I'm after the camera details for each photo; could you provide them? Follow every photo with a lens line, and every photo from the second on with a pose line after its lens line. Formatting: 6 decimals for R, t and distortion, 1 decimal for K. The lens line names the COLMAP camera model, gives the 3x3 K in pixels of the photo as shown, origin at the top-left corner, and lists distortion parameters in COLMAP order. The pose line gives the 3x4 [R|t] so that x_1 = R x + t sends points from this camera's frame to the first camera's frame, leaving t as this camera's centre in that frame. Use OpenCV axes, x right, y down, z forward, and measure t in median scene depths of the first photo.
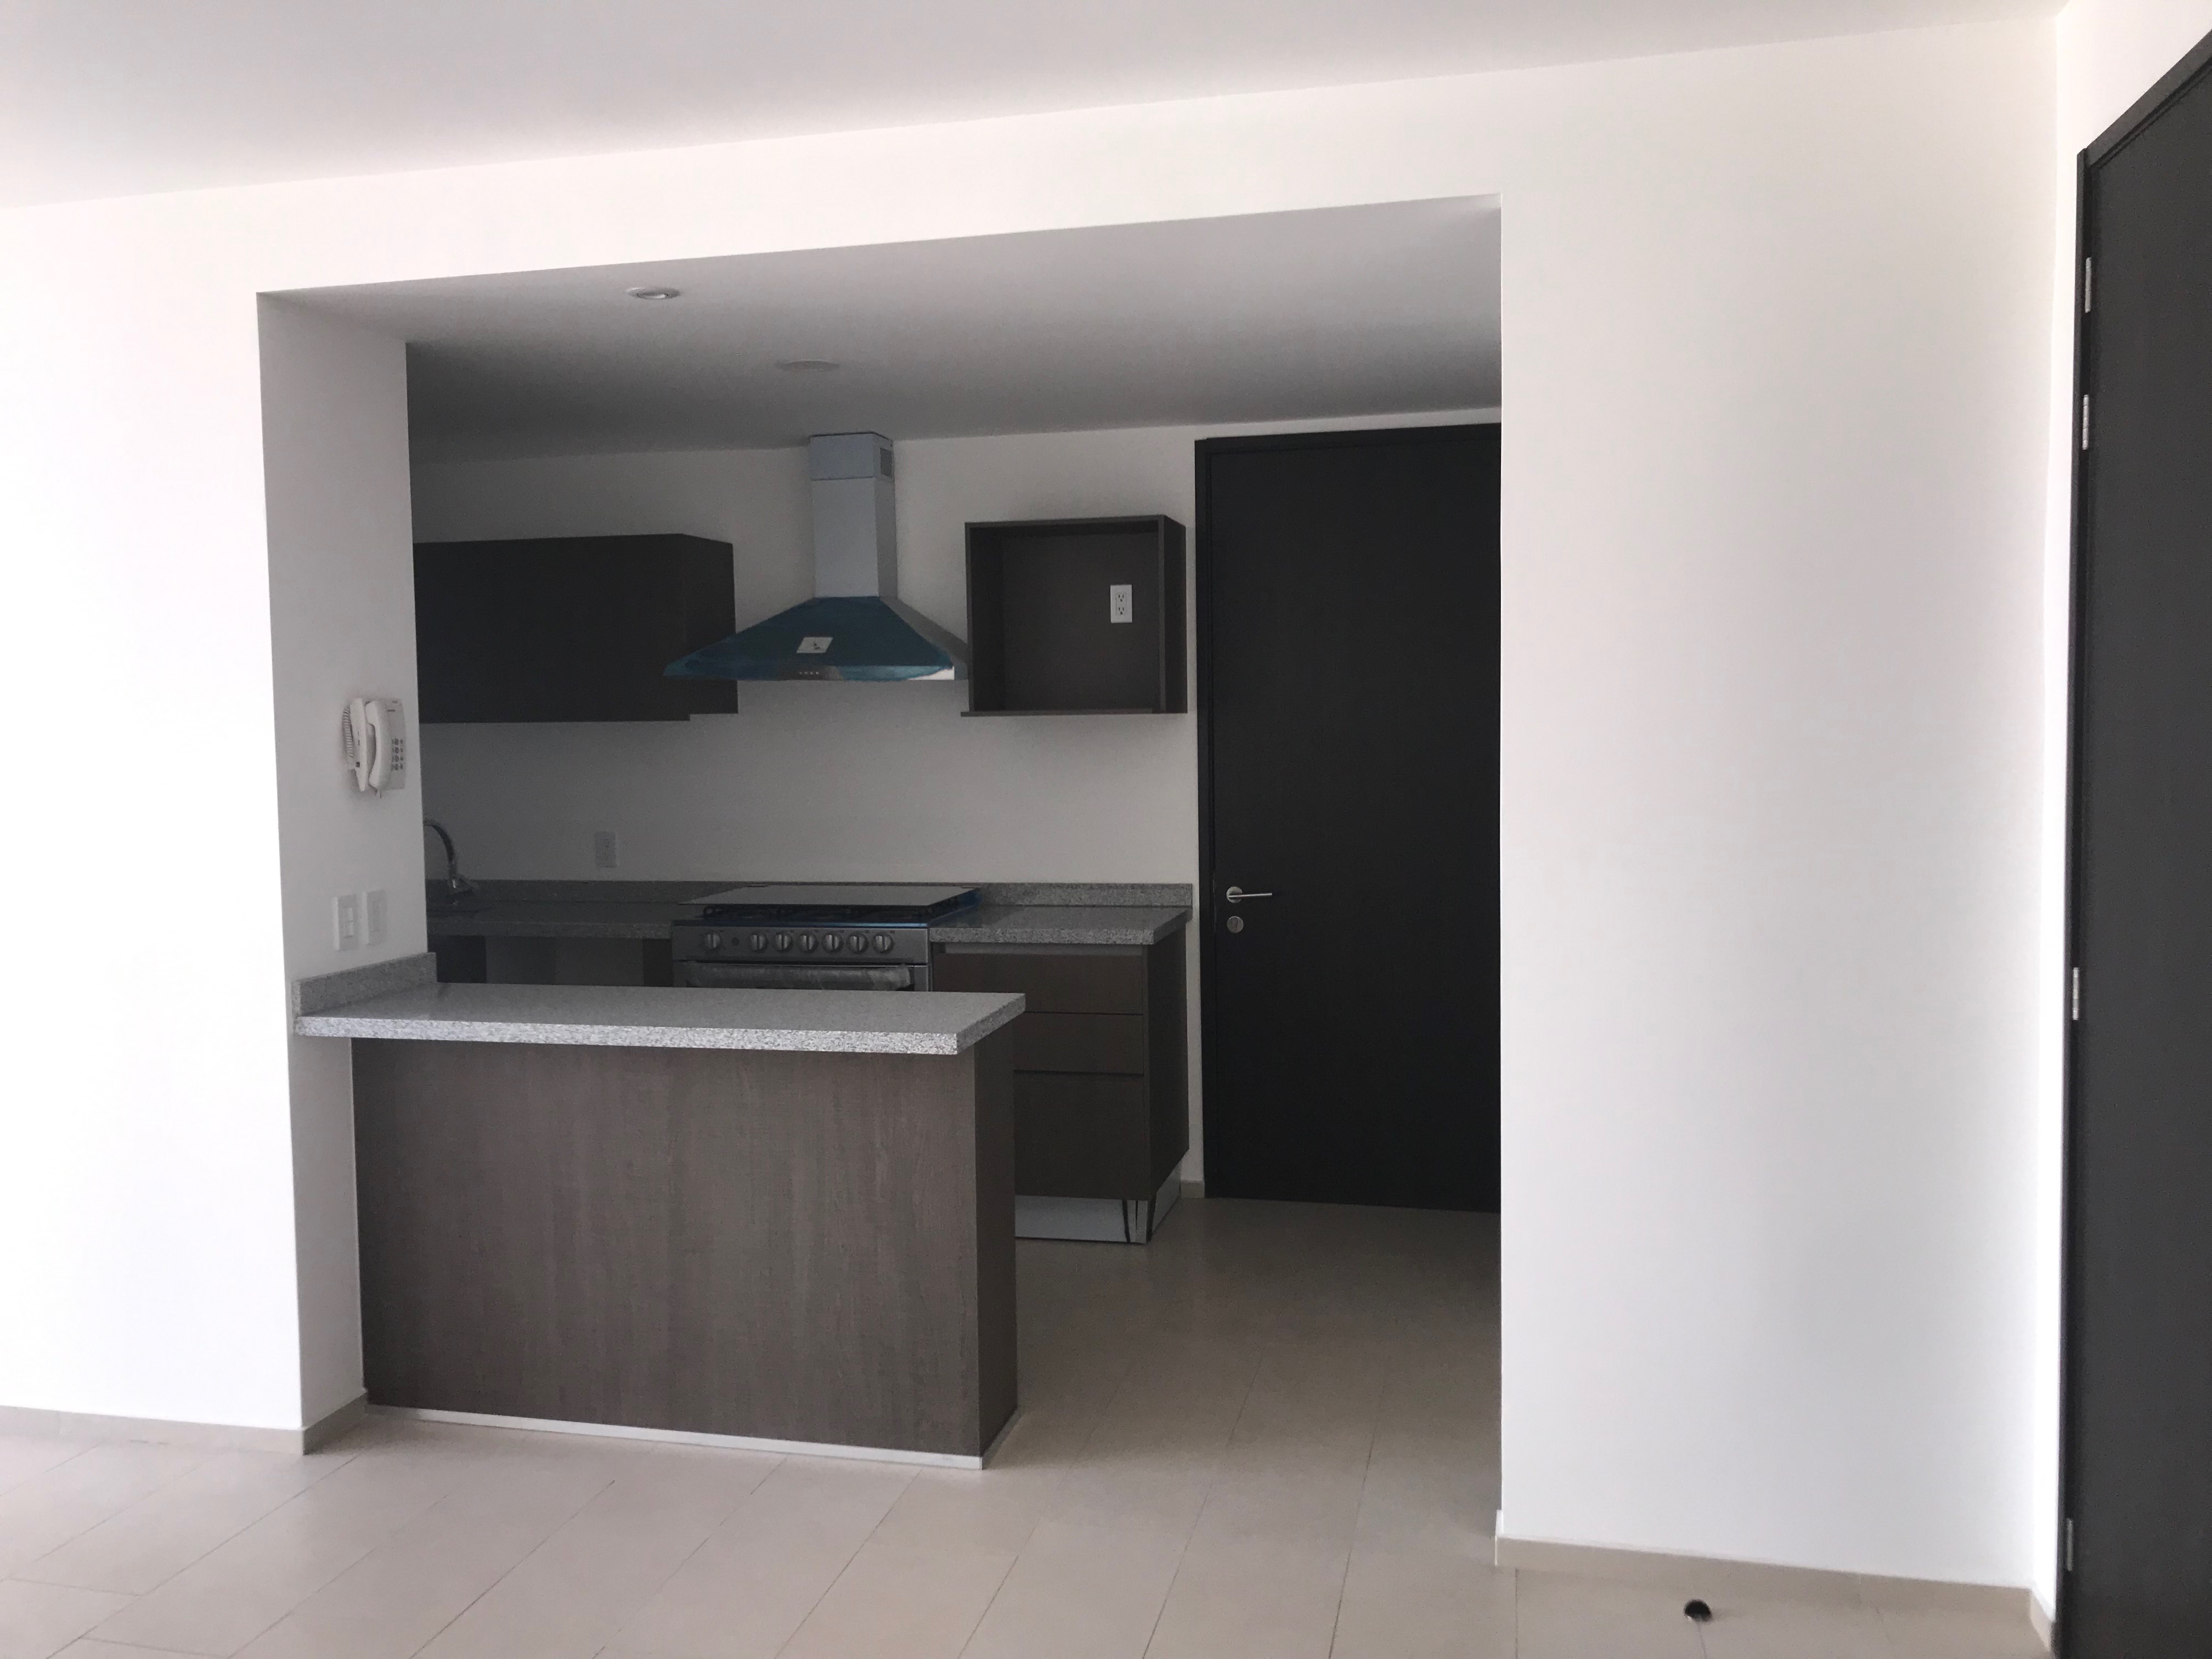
lens RADIAL K [[1805.7, 0, 1100.3], [0, 1805.7, 821.6], [0, 0, 1]] dist [0.032954, -0.010143]
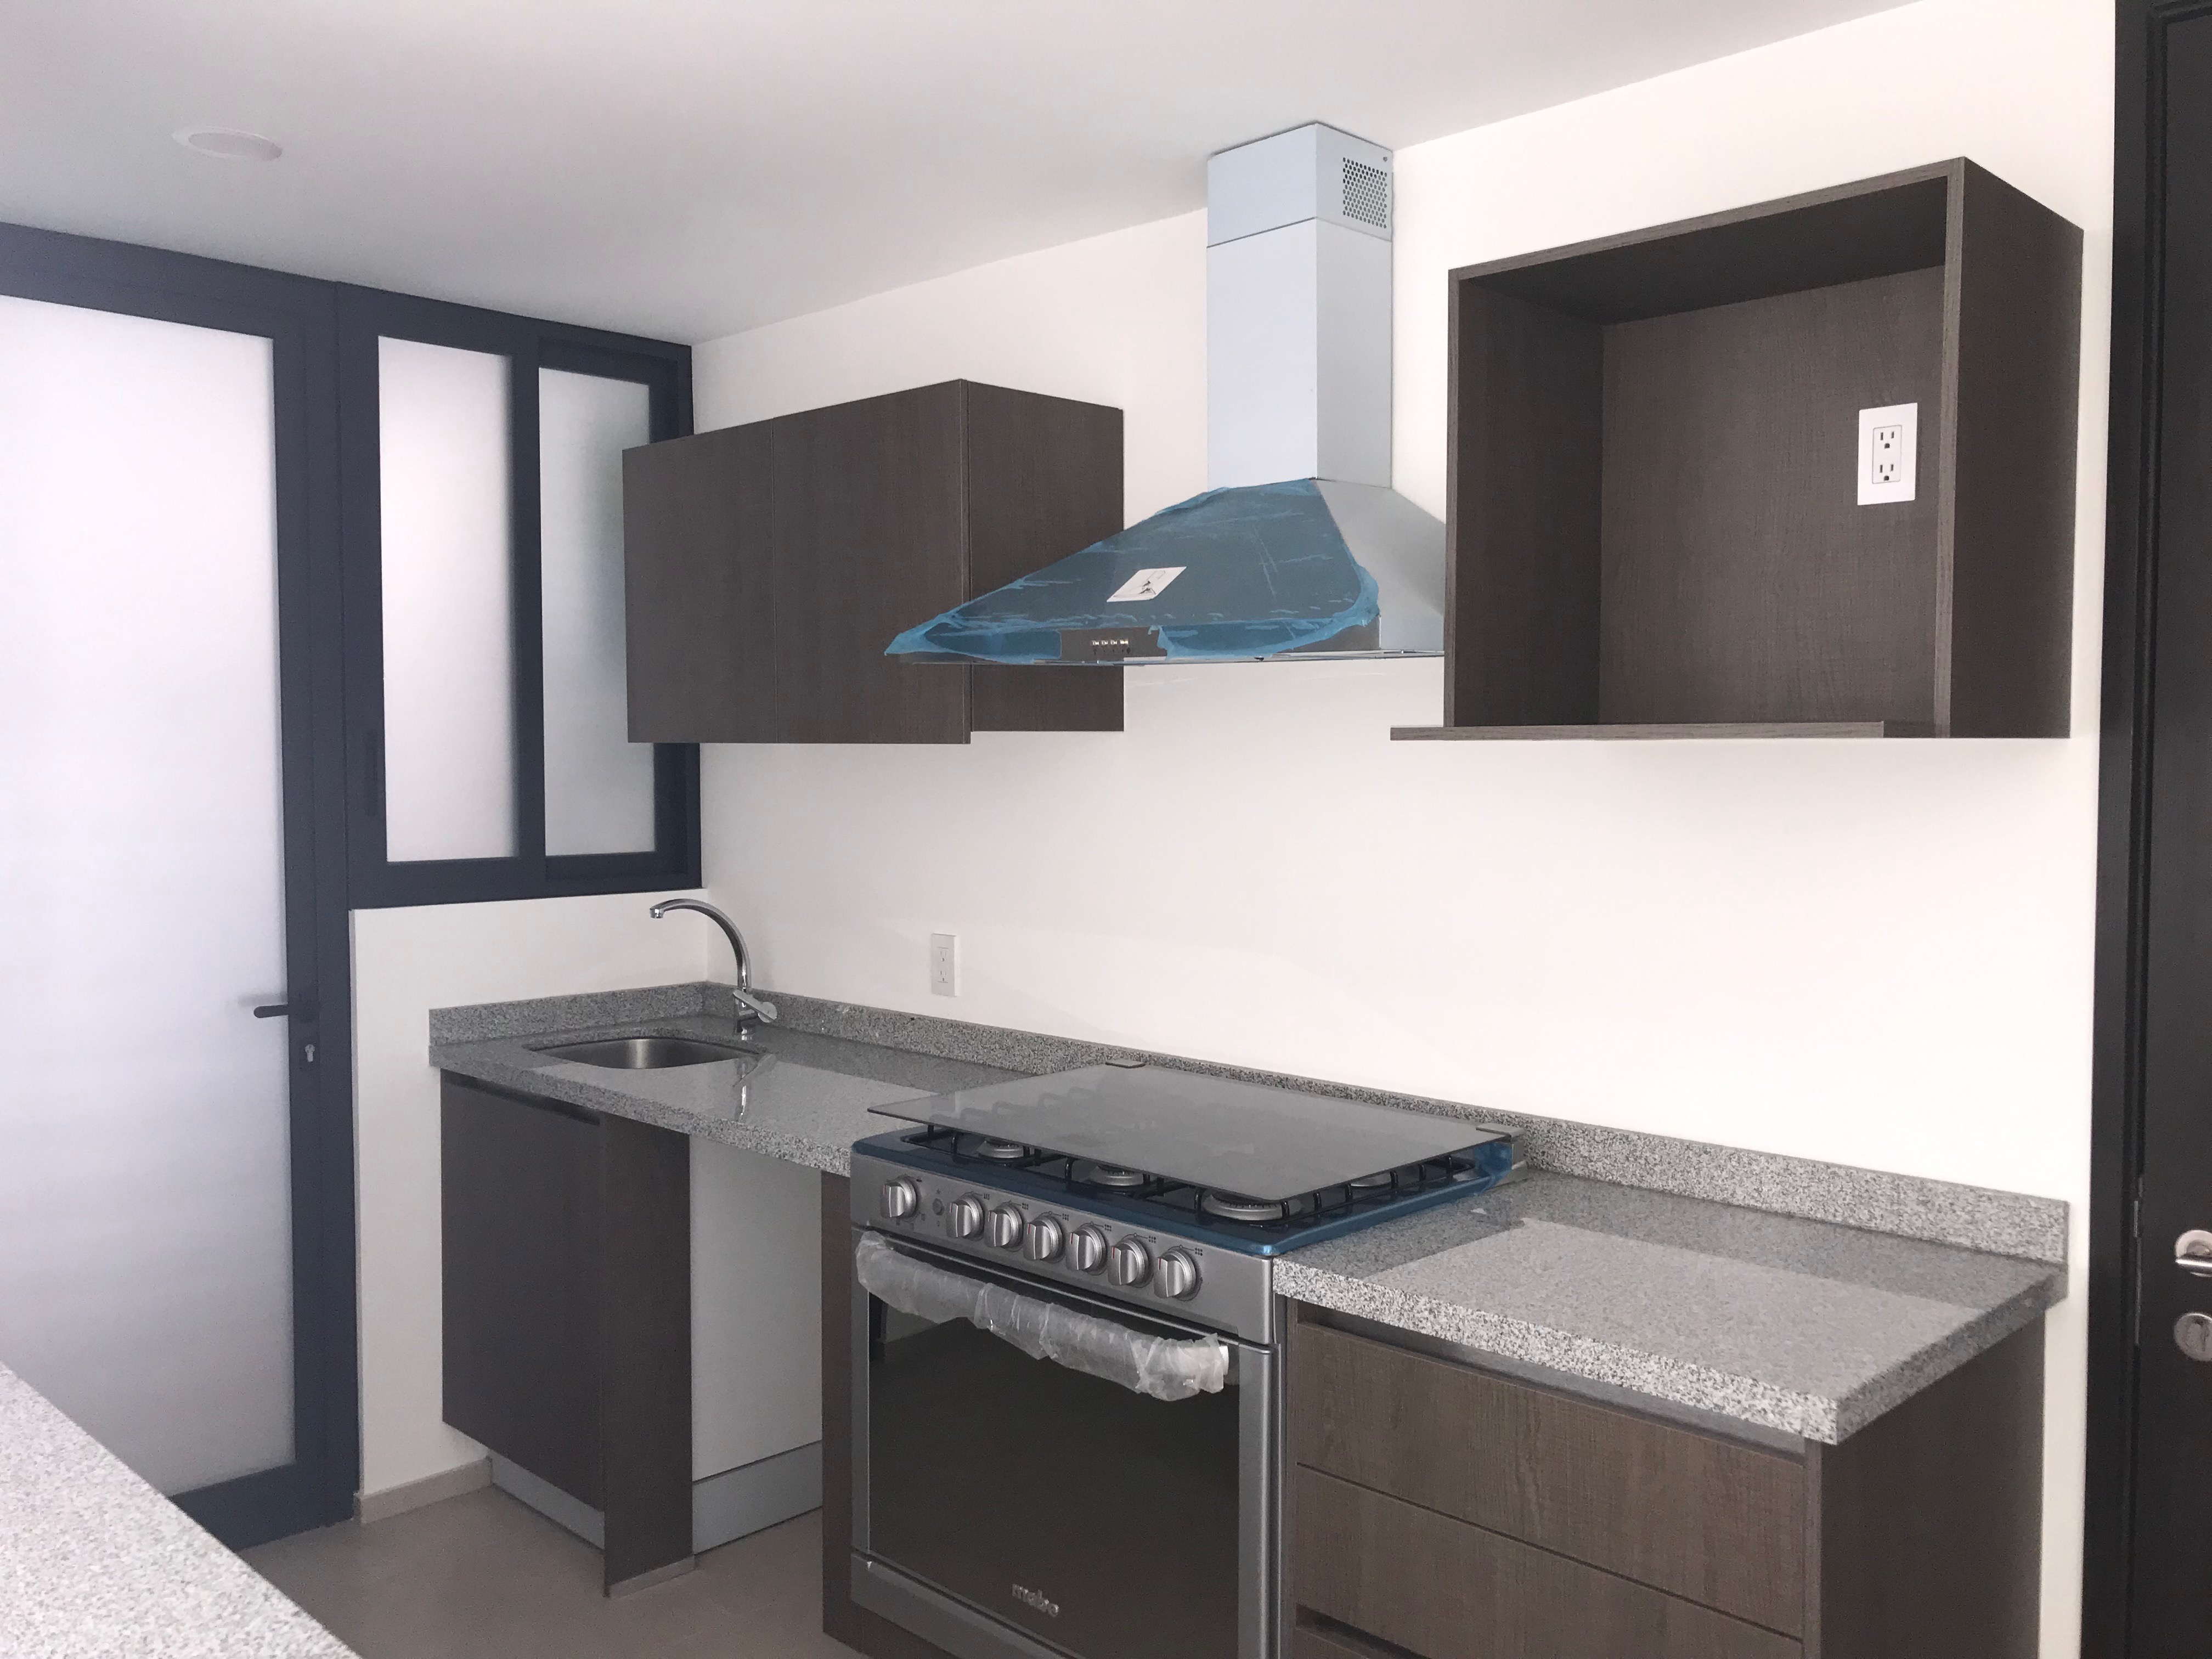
lens RADIAL K [[1805.7, 0, 1100.3], [0, 1805.7, 821.6], [0, 0, 1]] dist [0.032954, -0.010143]
pose [[0.845419, 0.035143, -0.532946, 0.079629], [-0.038799, 0.999238, 0.004344, -0.036931], [0.532692, 0.017005, 0.846138, 0.580249]]
